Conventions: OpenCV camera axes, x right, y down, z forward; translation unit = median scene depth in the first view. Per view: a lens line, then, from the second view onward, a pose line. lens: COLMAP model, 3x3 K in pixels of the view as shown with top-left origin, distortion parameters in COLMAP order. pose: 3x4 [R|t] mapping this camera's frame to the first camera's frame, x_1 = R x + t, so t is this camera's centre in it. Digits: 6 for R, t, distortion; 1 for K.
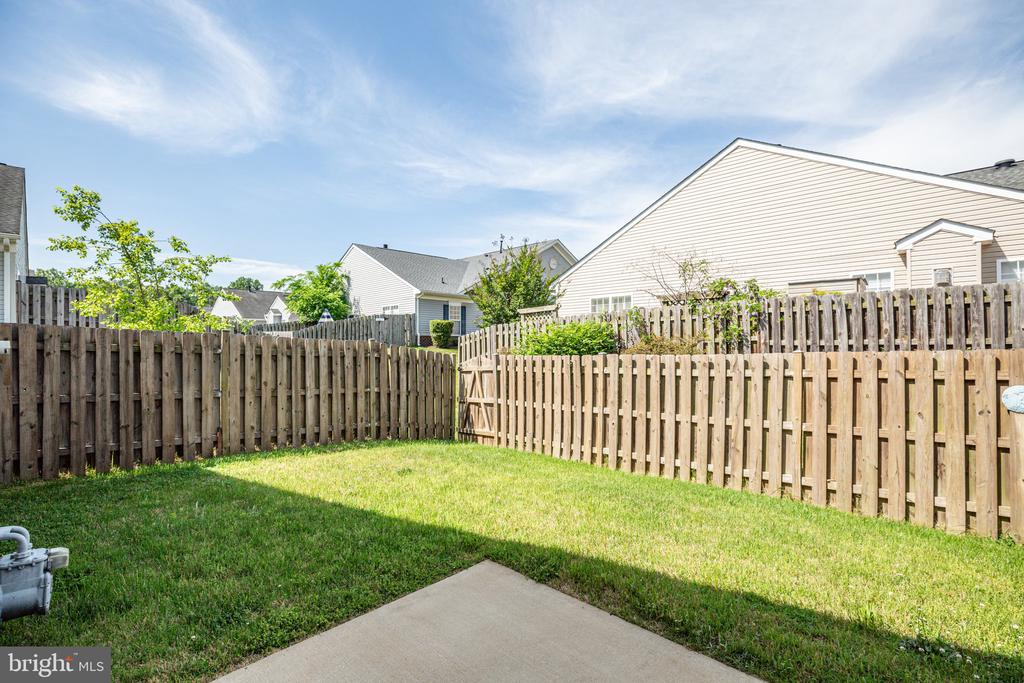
lens RADIAL K [[460.5, 0, 512.0], [0, 460.5, 341.5], [0, 0, 1]] dist [0.000265, -0.000209]
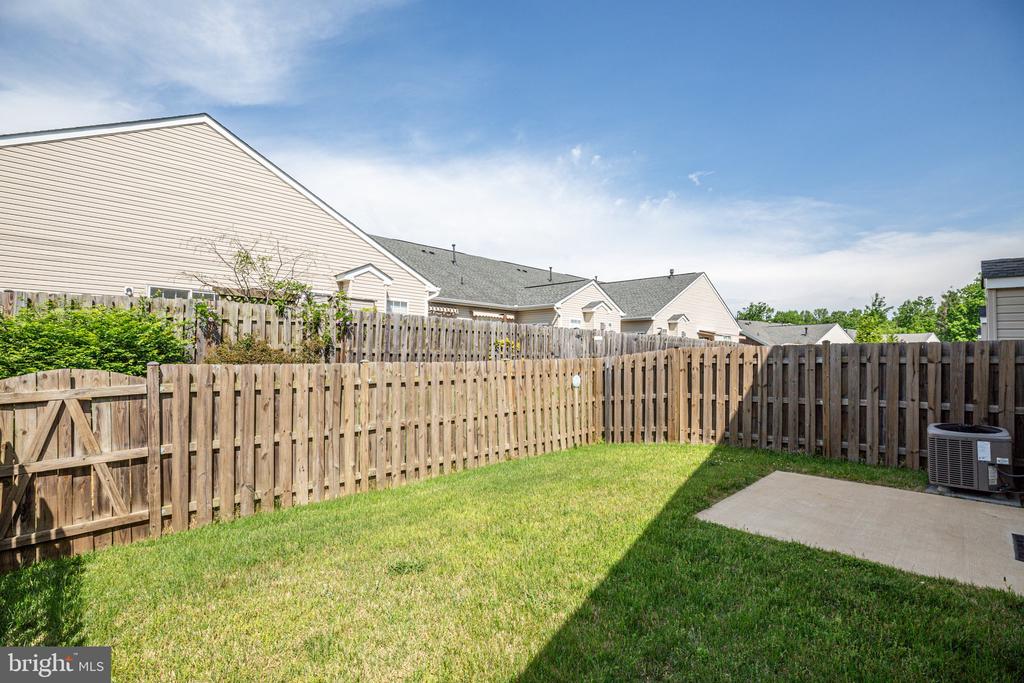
lens RADIAL K [[472.7, 0, 522.1], [0, 472.7, 360.5], [0, 0, 1]] dist [0.002412, 0.000341]
pose [[0.111466, 0.000184, 0.993768, -0.508138], [0.001673, 0.999999, -0.000372, 0.028558], [-0.993767, 0.001704, 0.111466, 0.510455]]
